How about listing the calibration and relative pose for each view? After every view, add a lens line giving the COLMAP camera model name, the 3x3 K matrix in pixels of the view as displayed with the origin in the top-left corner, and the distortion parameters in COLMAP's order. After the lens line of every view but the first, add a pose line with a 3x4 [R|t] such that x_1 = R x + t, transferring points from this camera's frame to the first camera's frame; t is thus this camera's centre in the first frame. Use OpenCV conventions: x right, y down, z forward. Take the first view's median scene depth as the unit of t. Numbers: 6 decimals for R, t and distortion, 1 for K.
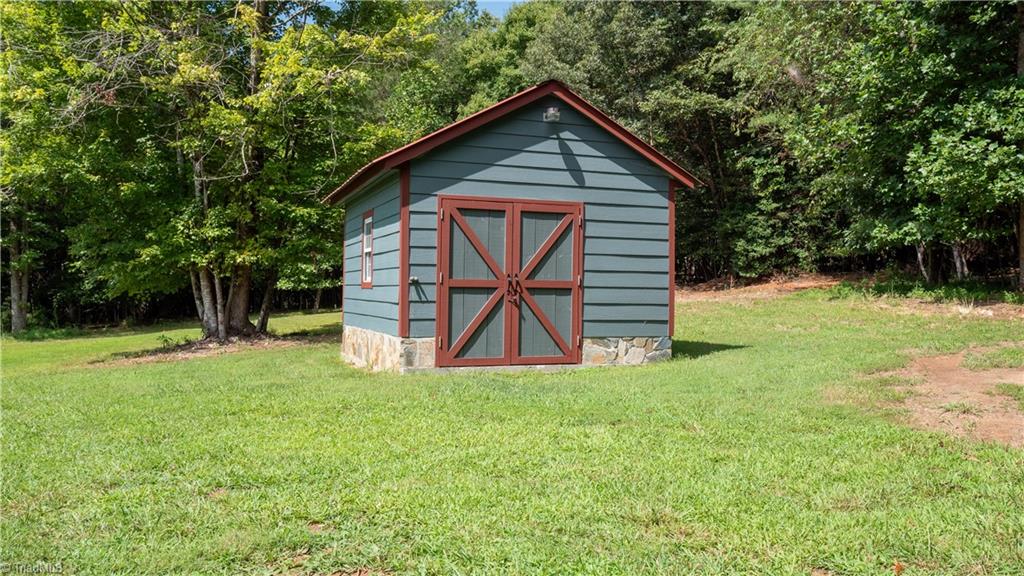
lens RADIAL K [[831.6, 0, 514.3], [0, 831.6, 287.6], [0, 0, 1]] dist [0.007915, 0.001247]
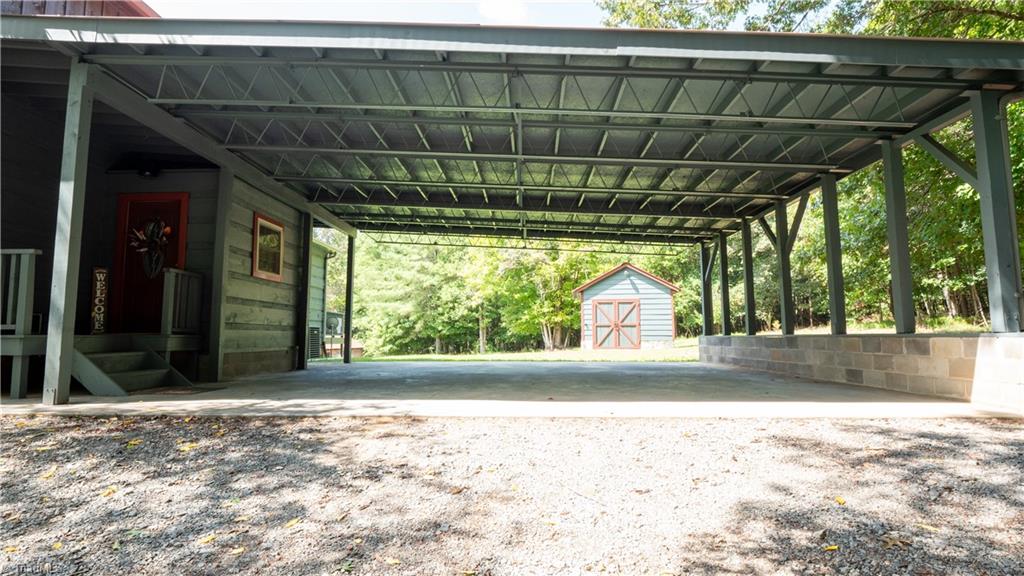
lens RADIAL K [[520.2, 0, 511.2], [0, 520.2, 286.2], [0, 0, 1]] dist [-0.000484, -0.000009]
pose [[0.888909, -0.058432, -0.454342, 0.344352], [0.014443, 0.994913, -0.099696, 0.026768], [0.457856, 0.082059, 0.885231, -0.620007]]
